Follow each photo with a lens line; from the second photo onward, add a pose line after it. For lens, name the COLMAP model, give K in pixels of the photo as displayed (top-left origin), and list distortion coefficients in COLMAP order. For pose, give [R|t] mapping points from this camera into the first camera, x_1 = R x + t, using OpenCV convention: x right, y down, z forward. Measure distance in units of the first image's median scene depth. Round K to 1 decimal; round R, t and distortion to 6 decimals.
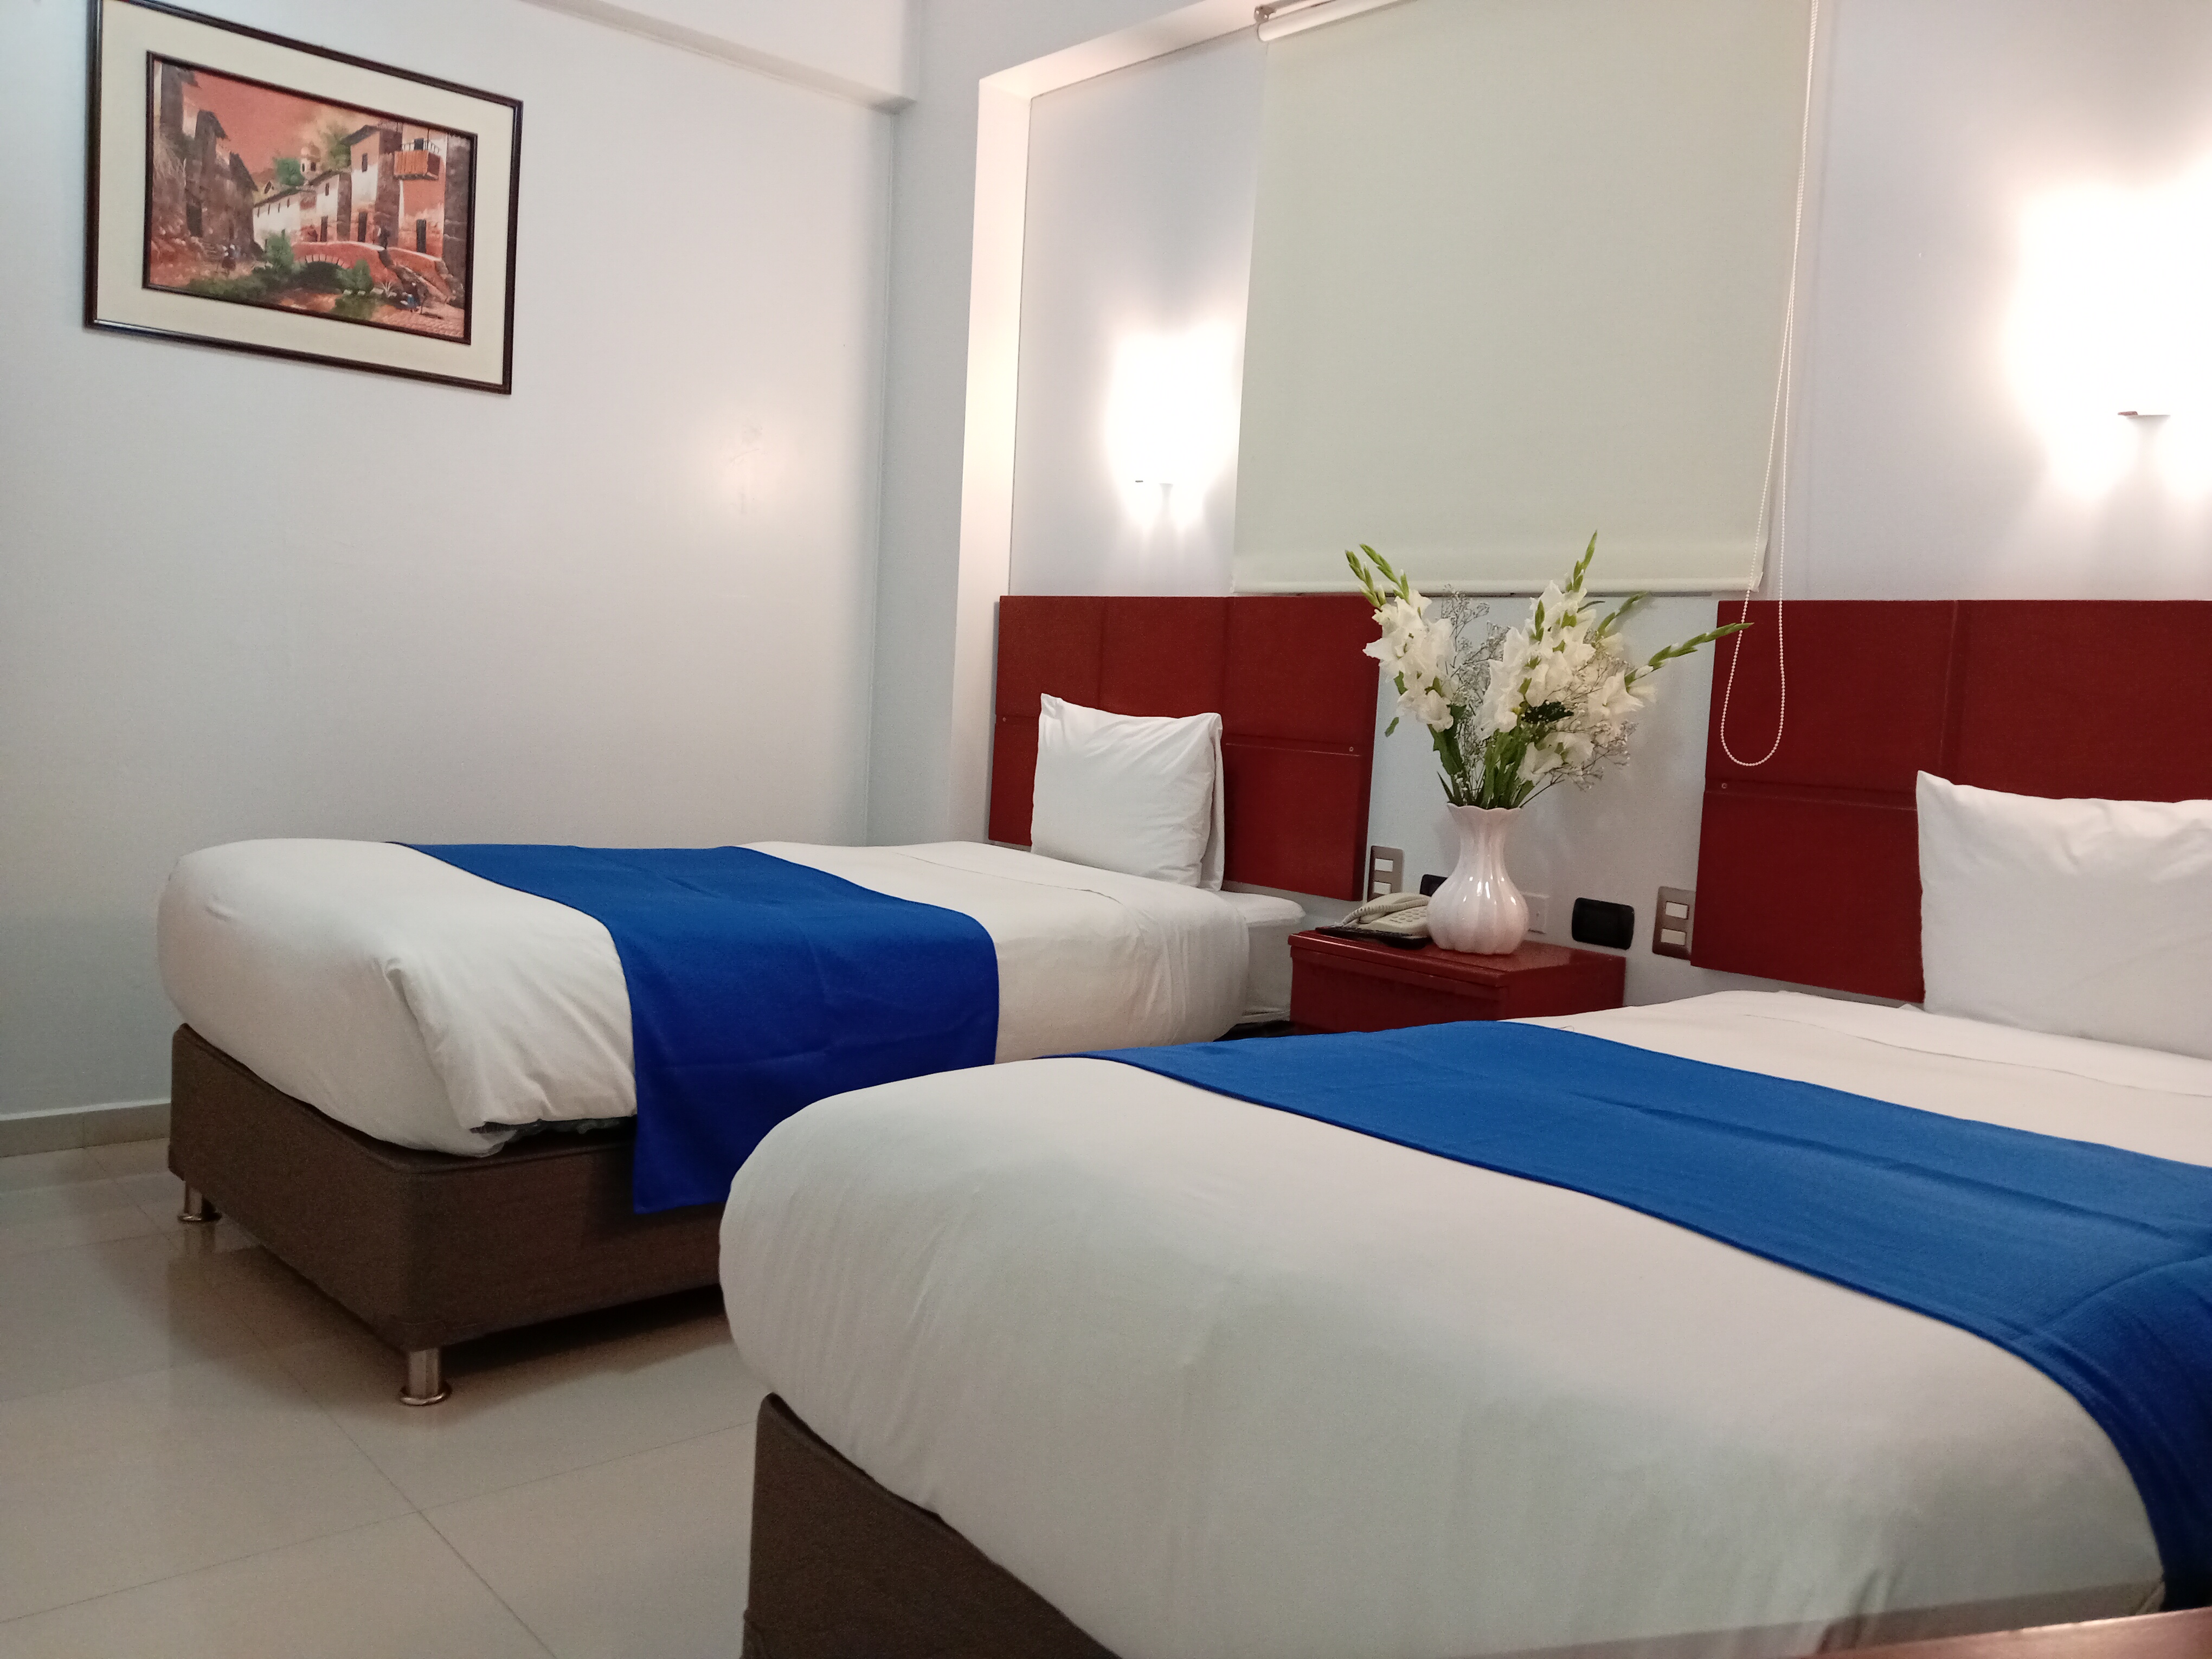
lens RADIAL K [[1717.5, 0, 1101.4], [0, 1717.5, 822.9], [0, 0, 1]] dist [0.110649, -0.242350]
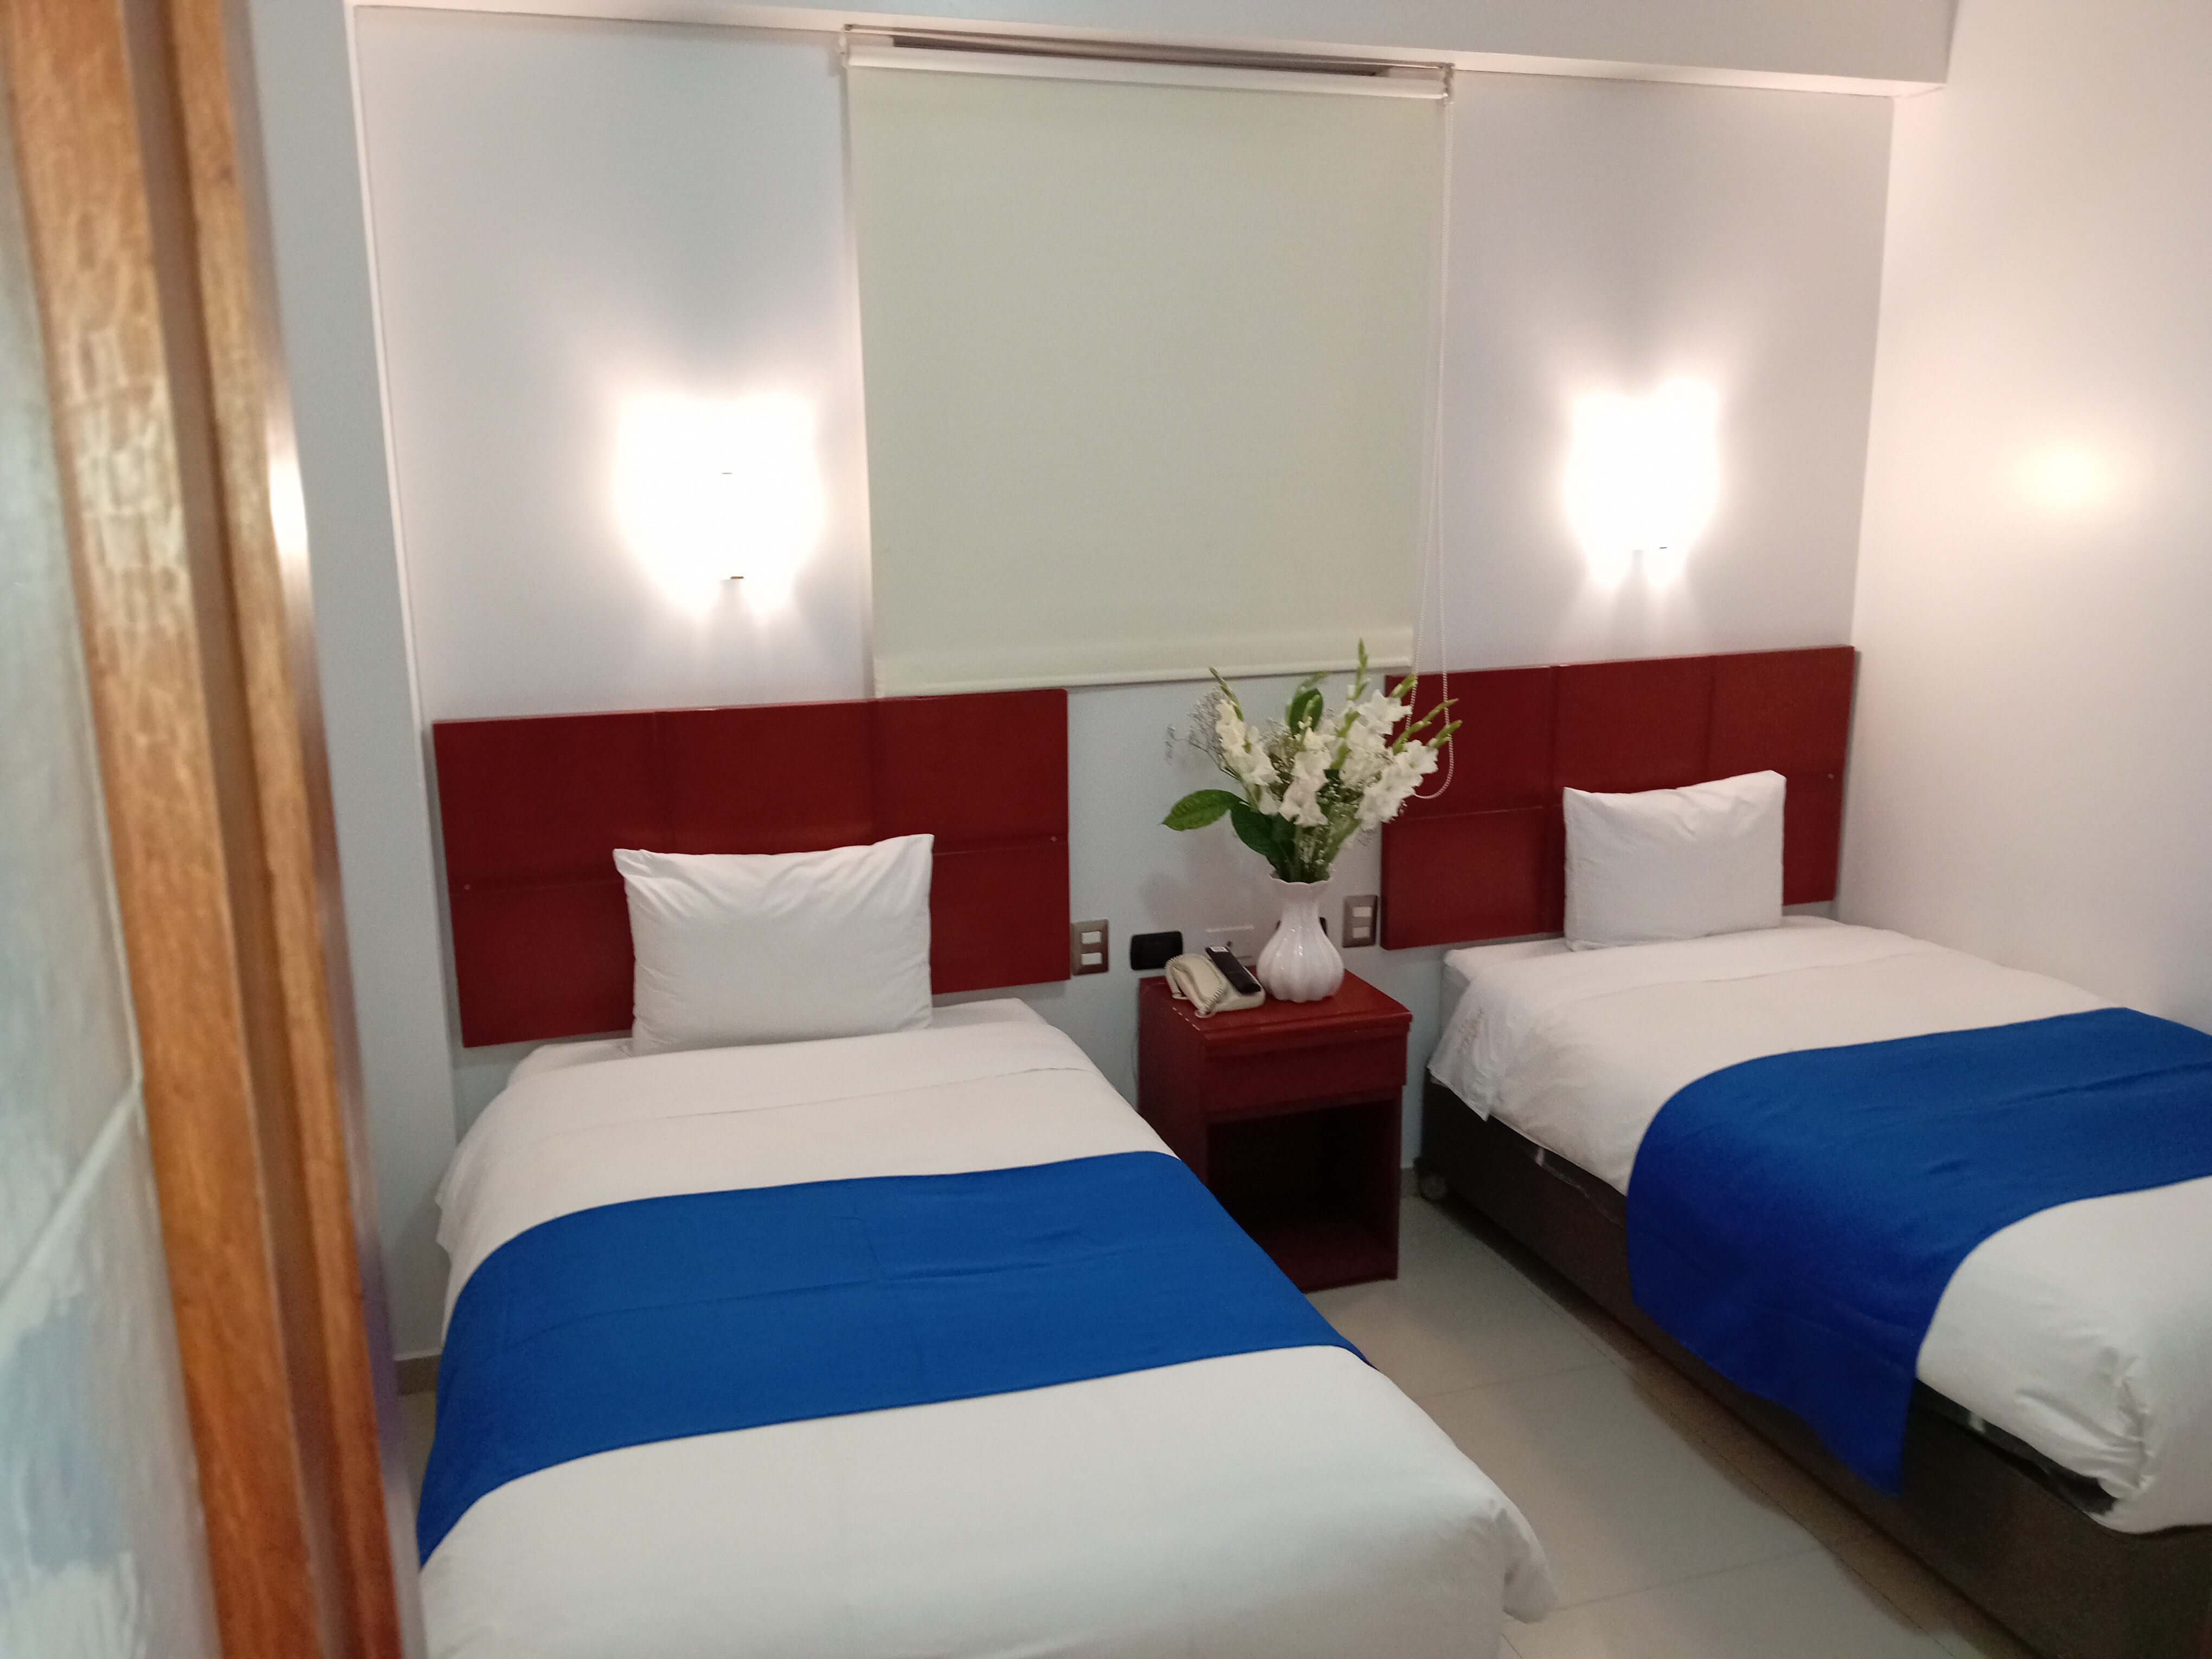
lens RADIAL K [[1717.5, 0, 1101.4], [0, 1717.5, 822.9], [0, 0, 1]] dist [0.110649, -0.242350]
pose [[0.406995, -0.259418, 0.875818, -0.731759], [0.104722, 0.965753, 0.237392, -0.290725], [-0.907408, -0.004899, 0.420223, 0.555132]]
